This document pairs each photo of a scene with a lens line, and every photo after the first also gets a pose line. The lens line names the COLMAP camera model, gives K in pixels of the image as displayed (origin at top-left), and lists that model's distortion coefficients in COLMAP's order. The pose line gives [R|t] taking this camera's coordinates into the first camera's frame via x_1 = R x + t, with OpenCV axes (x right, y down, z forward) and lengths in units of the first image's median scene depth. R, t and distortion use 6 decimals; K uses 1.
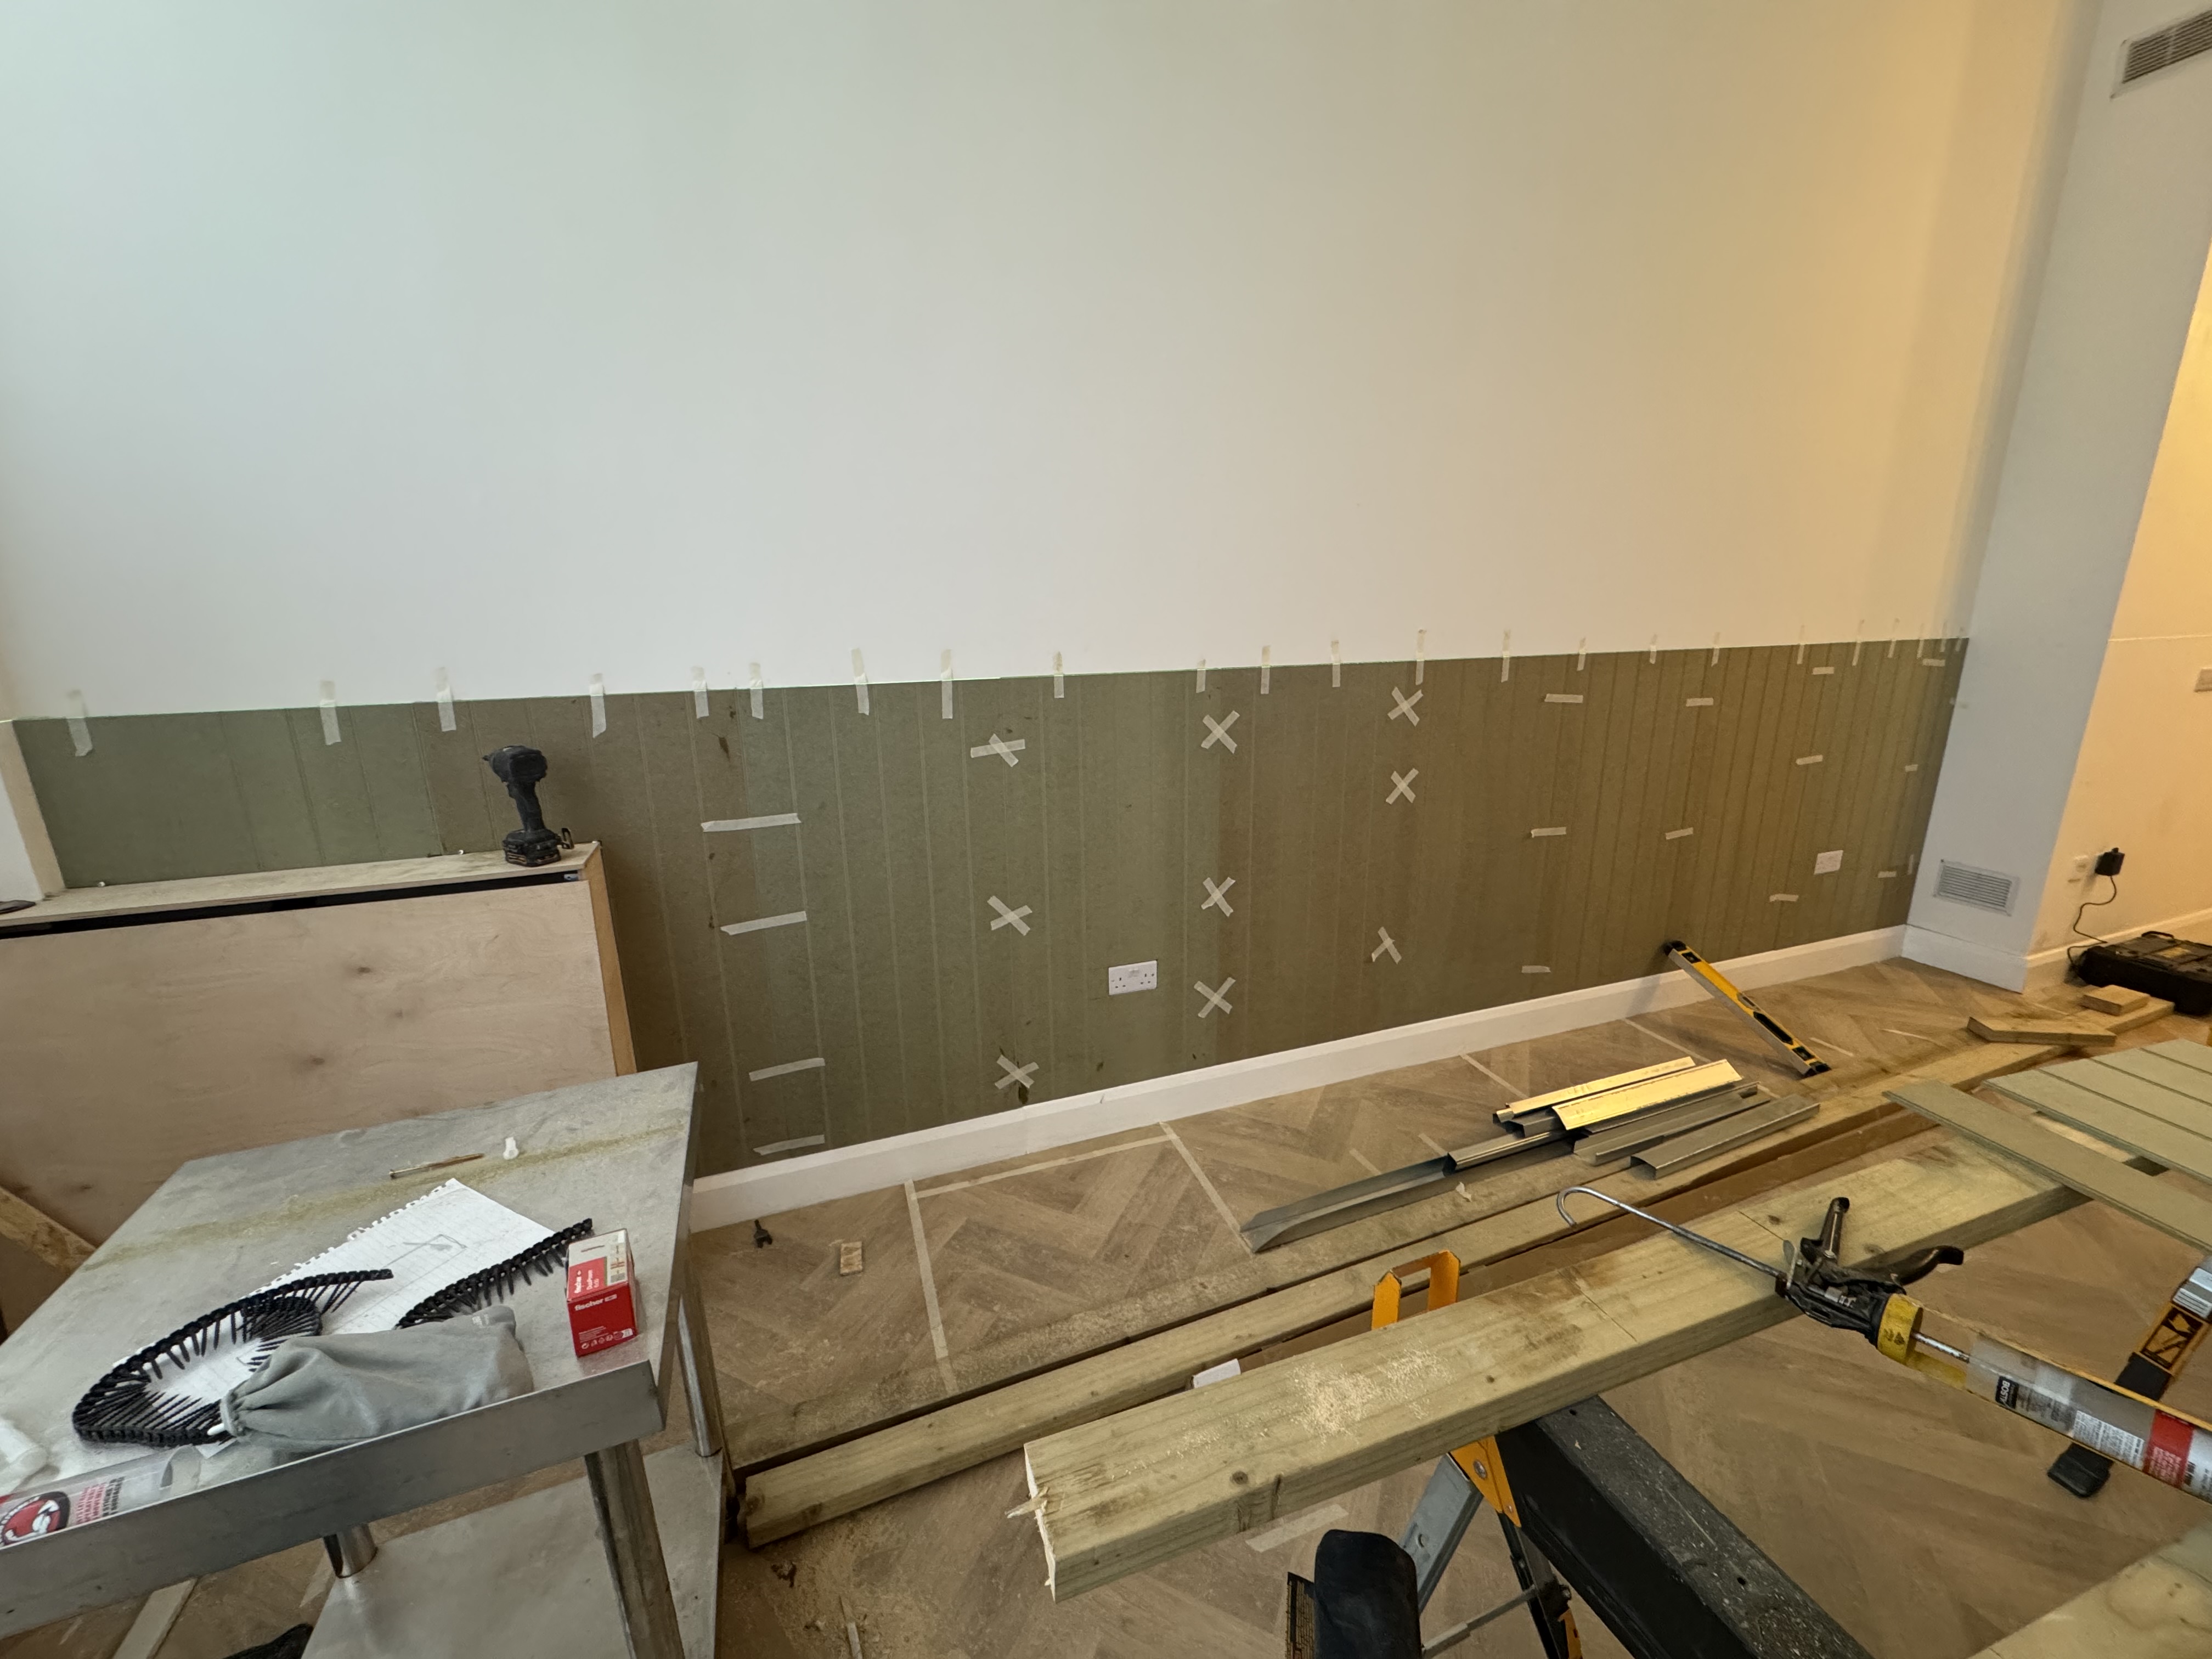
lens RADIAL K [[876.5, 0, 1113.2], [0, 876.5, 836.8], [0, 0, 1]] dist [0.001725, 0.000059]
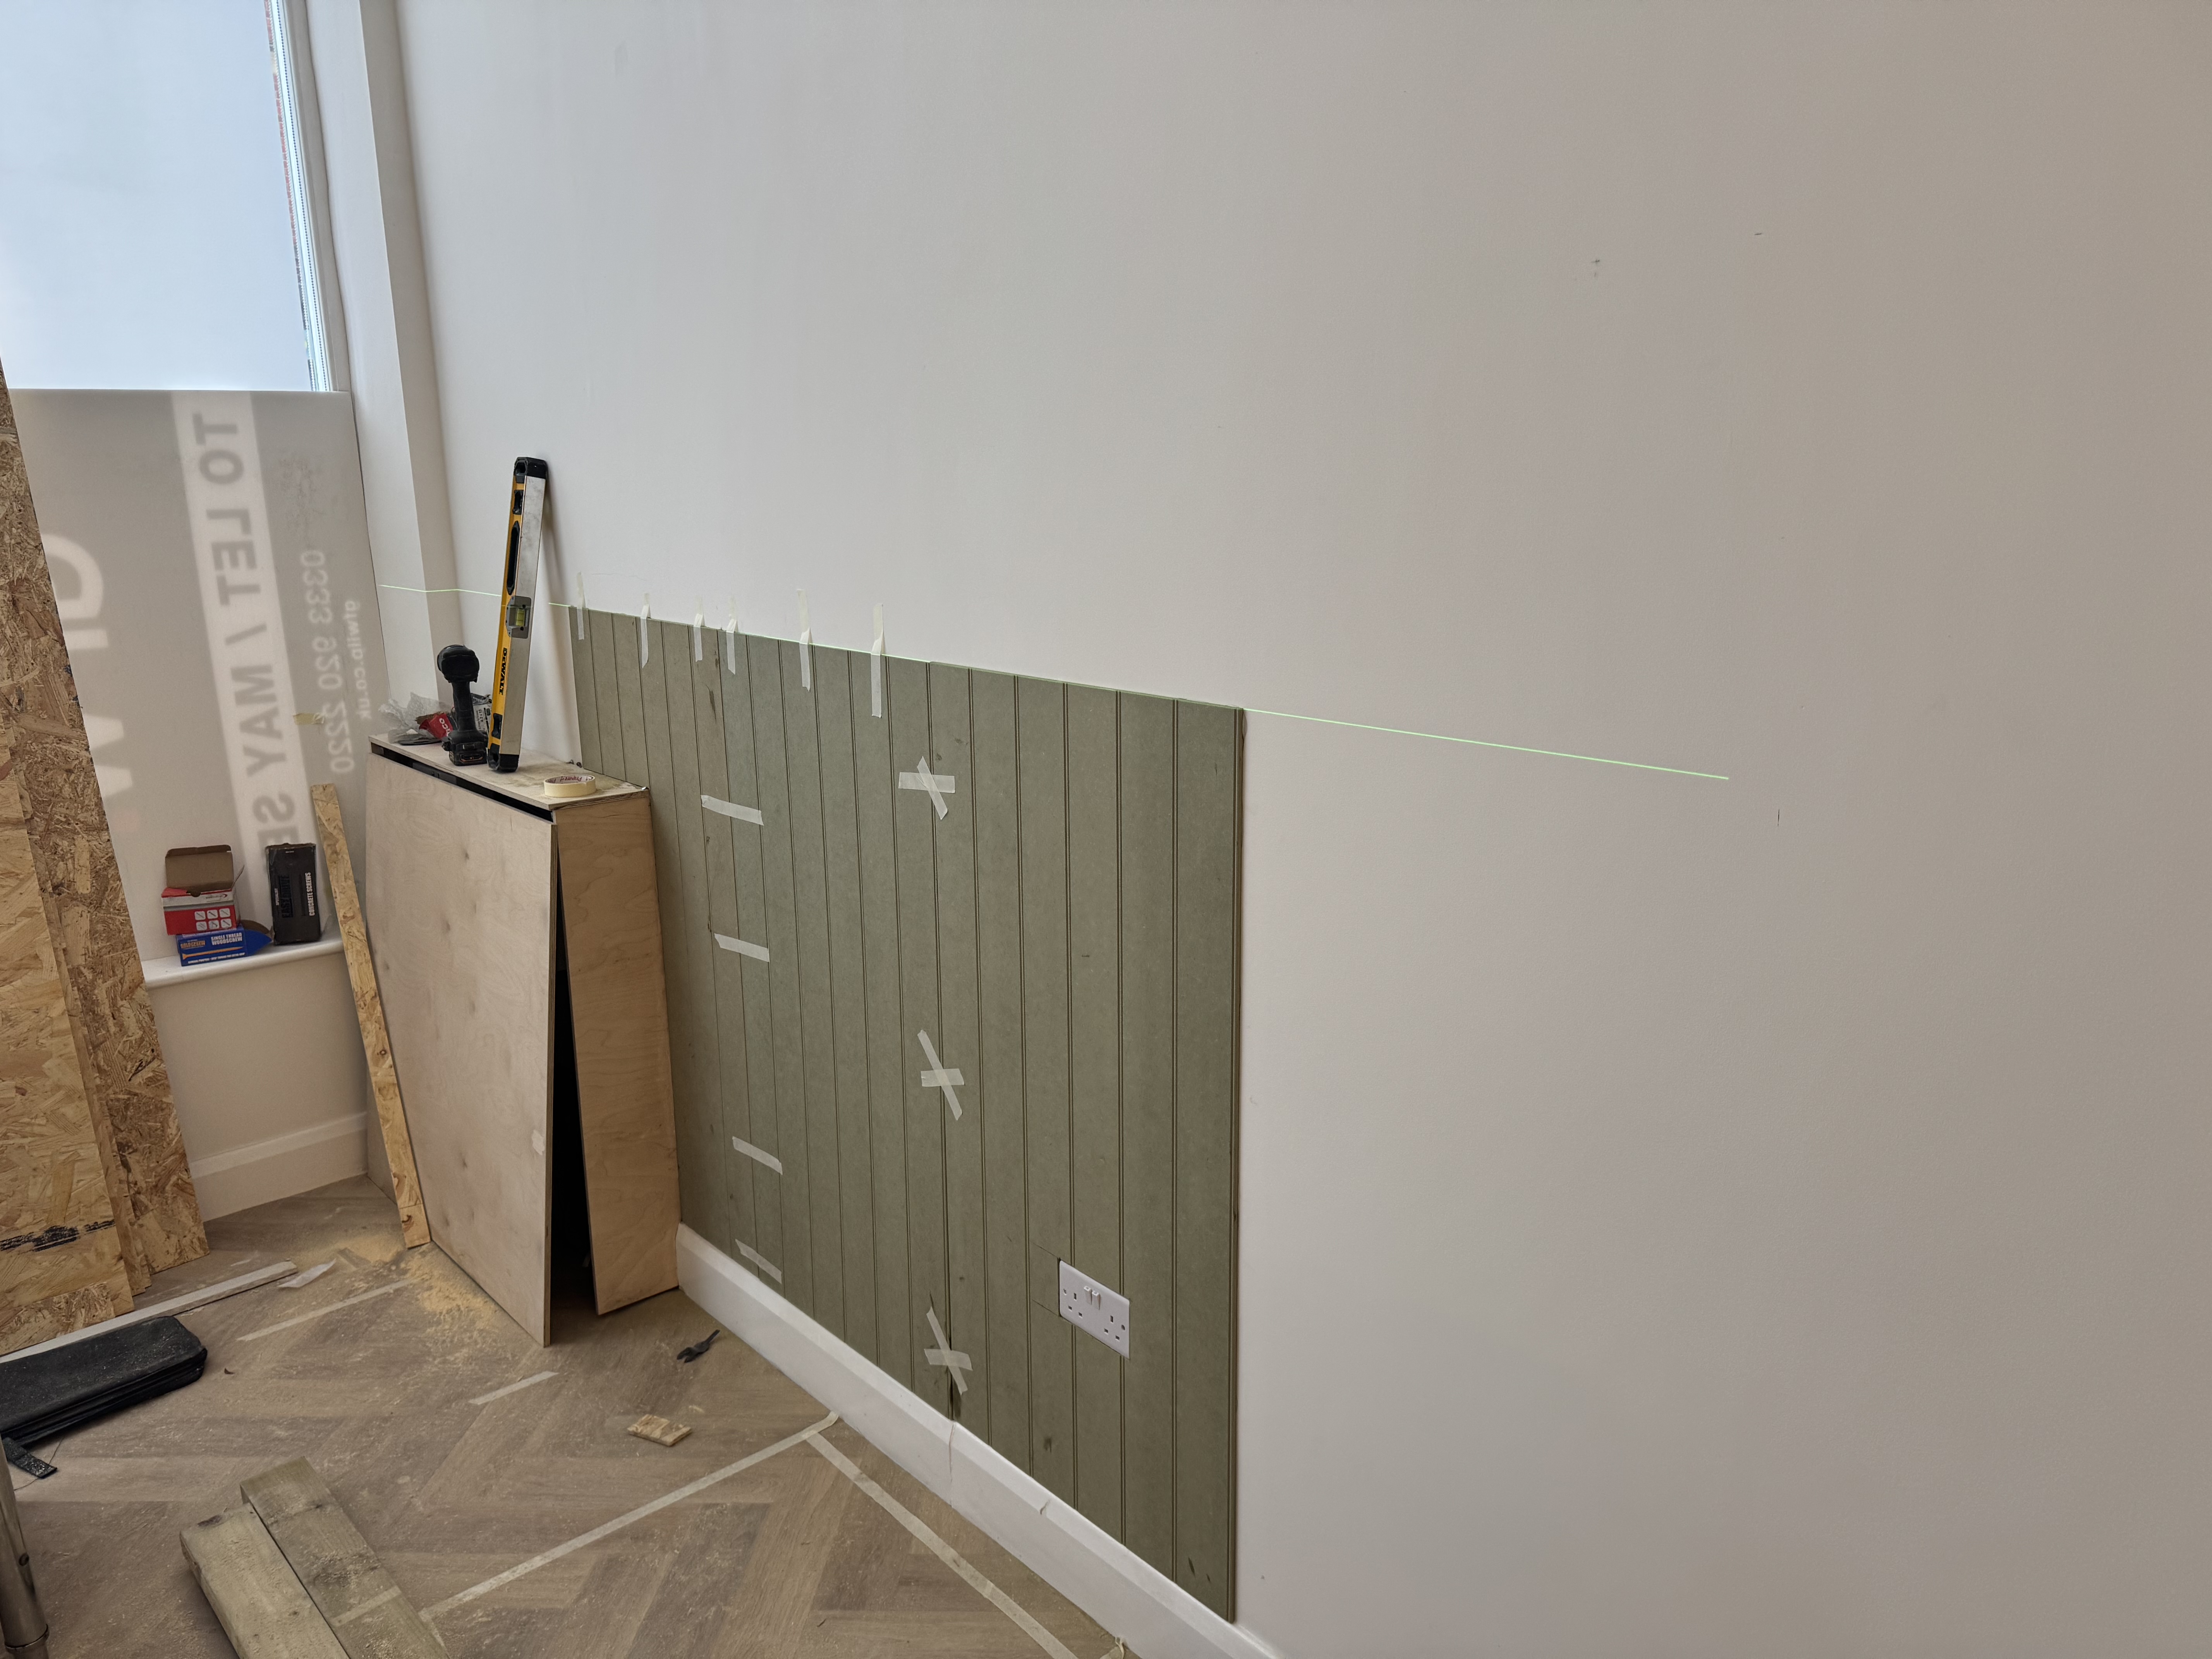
lens RADIAL K [[1557.7, 0, 1104.8], [0, 1557.7, 823.2], [0, 0, 1]] dist [0.041988, -0.054423]
pose [[0.374314, 0.218975, -0.901076, 0.816066], [-0.236666, 0.962097, 0.135490, -0.234496], [0.896592, 0.162538, 0.411951, 0.671431]]
